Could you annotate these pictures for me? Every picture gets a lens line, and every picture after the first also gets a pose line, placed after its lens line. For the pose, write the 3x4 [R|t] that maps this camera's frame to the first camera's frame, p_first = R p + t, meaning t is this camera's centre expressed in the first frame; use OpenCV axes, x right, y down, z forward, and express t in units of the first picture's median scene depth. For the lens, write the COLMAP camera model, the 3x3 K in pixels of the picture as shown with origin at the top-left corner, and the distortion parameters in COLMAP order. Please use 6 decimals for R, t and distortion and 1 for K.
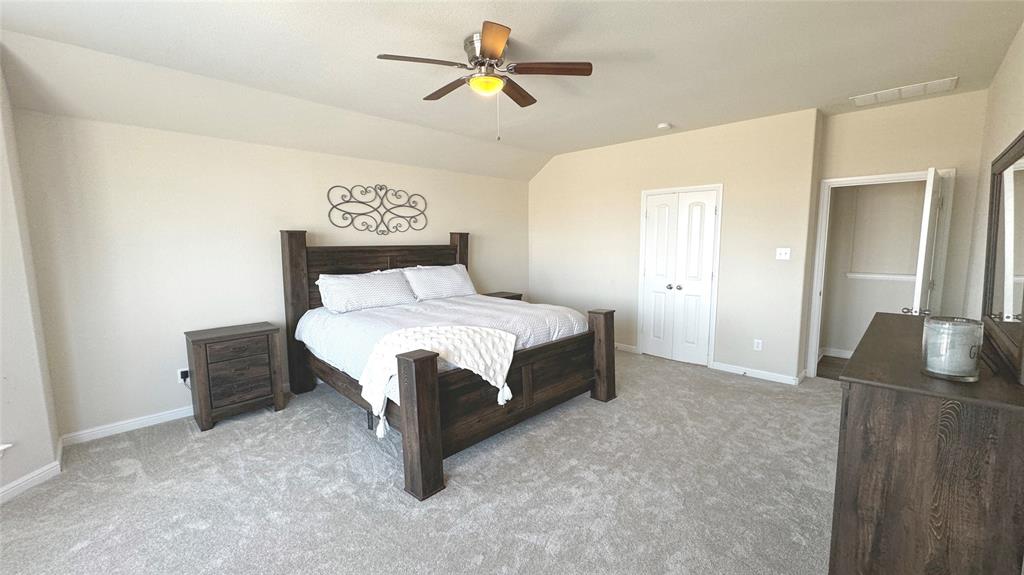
lens RADIAL K [[407.4, 0, 506.3], [0, 407.4, 286.1], [0, 0, 1]] dist [0.001135, 0.000103]
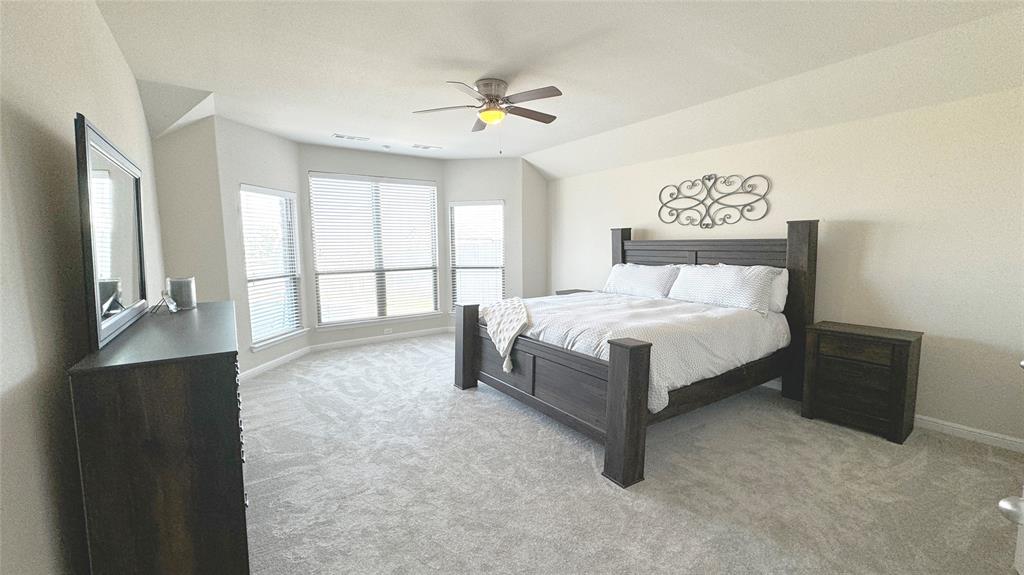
lens RADIAL K [[407.4, 0, 508.0], [0, 407.4, 286.7], [0, 0, 1]] dist [0.001135, 0.000103]
pose [[-0.179893, 0.118837, -0.976482, 0.714067], [-0.093378, 0.986130, 0.137214, -0.079514], [0.979244, 0.115866, -0.166302, 0.727251]]
